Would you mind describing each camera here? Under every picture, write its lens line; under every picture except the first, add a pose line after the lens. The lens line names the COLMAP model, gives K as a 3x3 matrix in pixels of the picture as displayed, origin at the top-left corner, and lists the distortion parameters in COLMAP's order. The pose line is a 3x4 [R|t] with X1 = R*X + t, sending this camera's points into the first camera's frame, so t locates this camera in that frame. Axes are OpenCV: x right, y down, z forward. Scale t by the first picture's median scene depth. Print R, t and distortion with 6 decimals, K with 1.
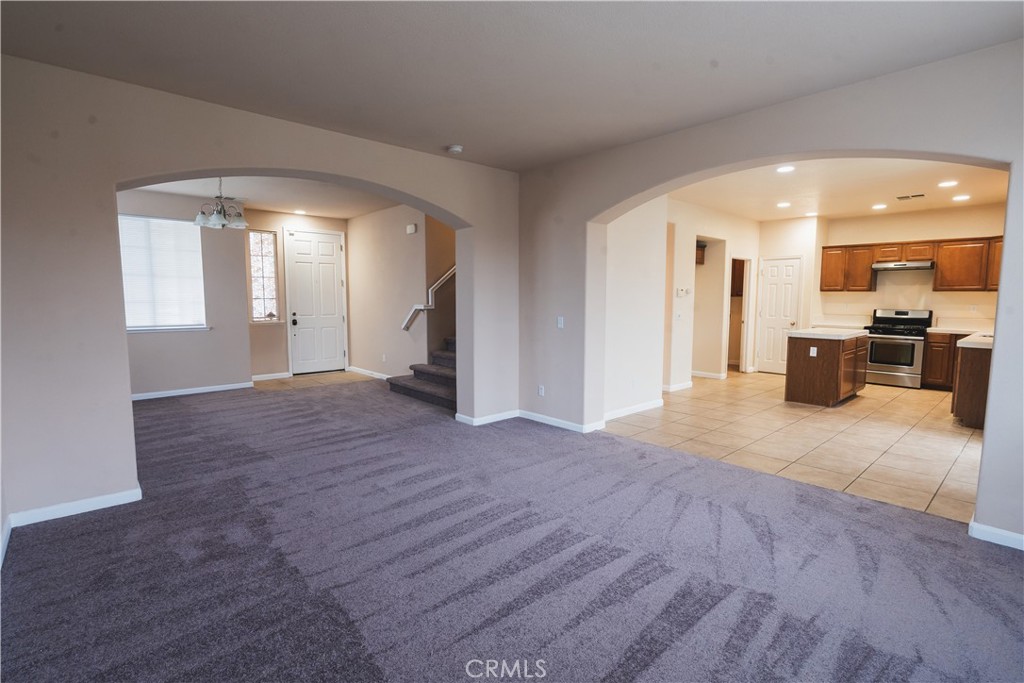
lens RADIAL K [[472.9, 0, 517.7], [0, 472.9, 340.6], [0, 0, 1]] dist [-0.001308, -0.000323]
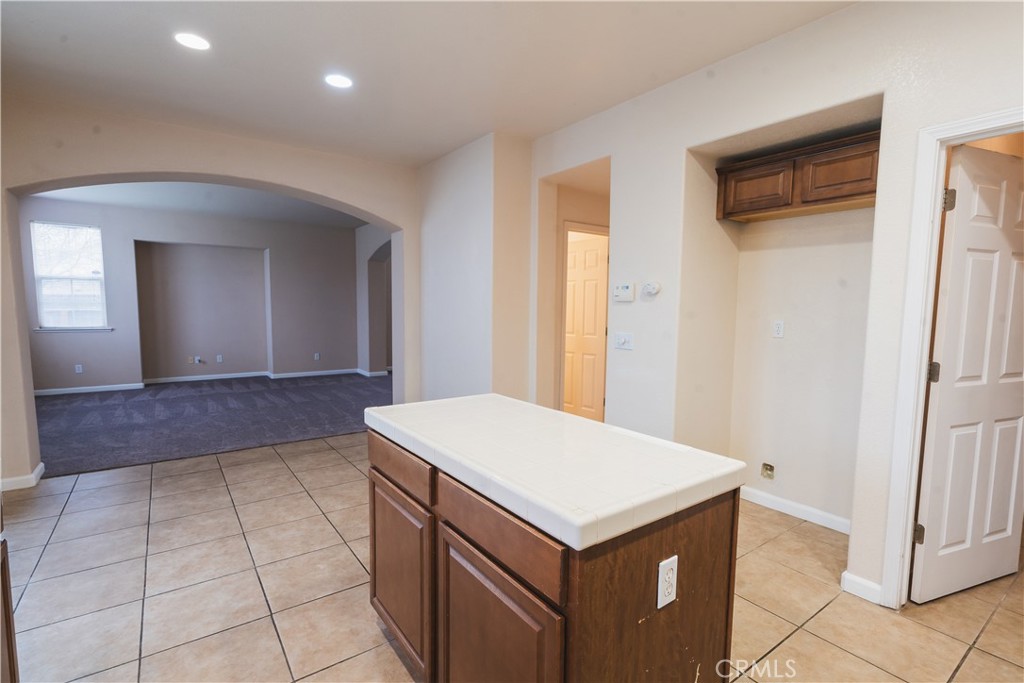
lens RADIAL K [[481.9, 0, 512.0], [0, 481.9, 347.6], [0, 0, 1]] dist [0.000472, 0.000204]
pose [[-0.093737, 0.089358, -0.991579, 1.312396], [-0.110085, 0.988927, 0.099526, -0.131594], [0.989492, 0.118487, -0.082862, 1.454993]]
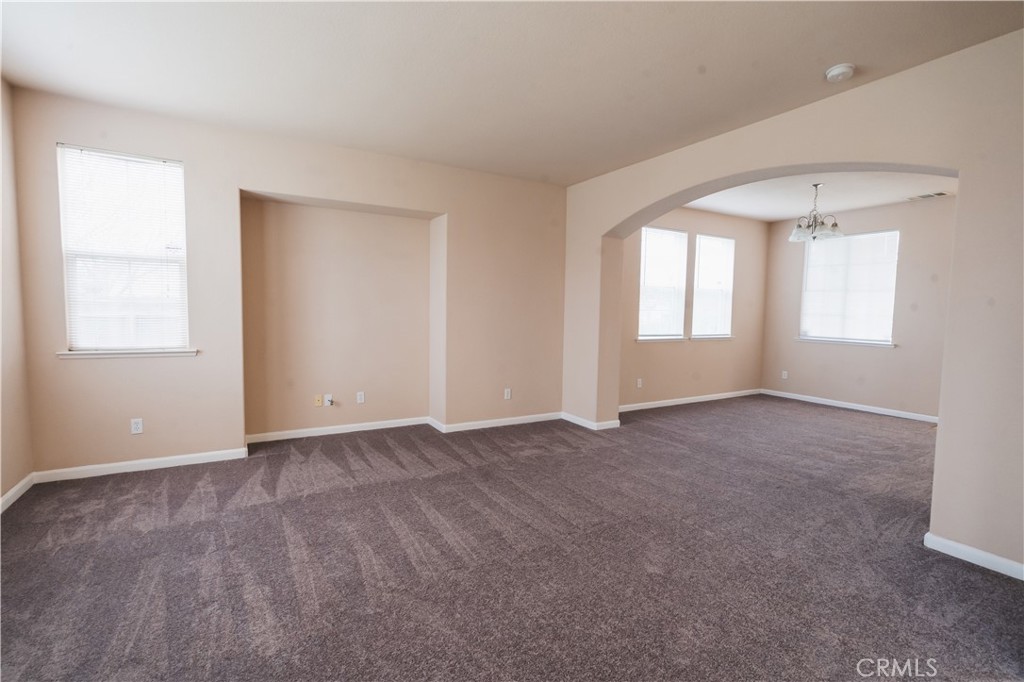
lens RADIAL K [[472.9, 0, 517.7], [0, 472.9, 340.1], [0, 0, 1]] dist [-0.001308, -0.000323]
pose [[-0.181538, 0.063677, -0.981320, 0.593252], [-0.116427, 0.989491, 0.085746, -0.049719], [0.976467, 0.129819, -0.172217, 0.729403]]
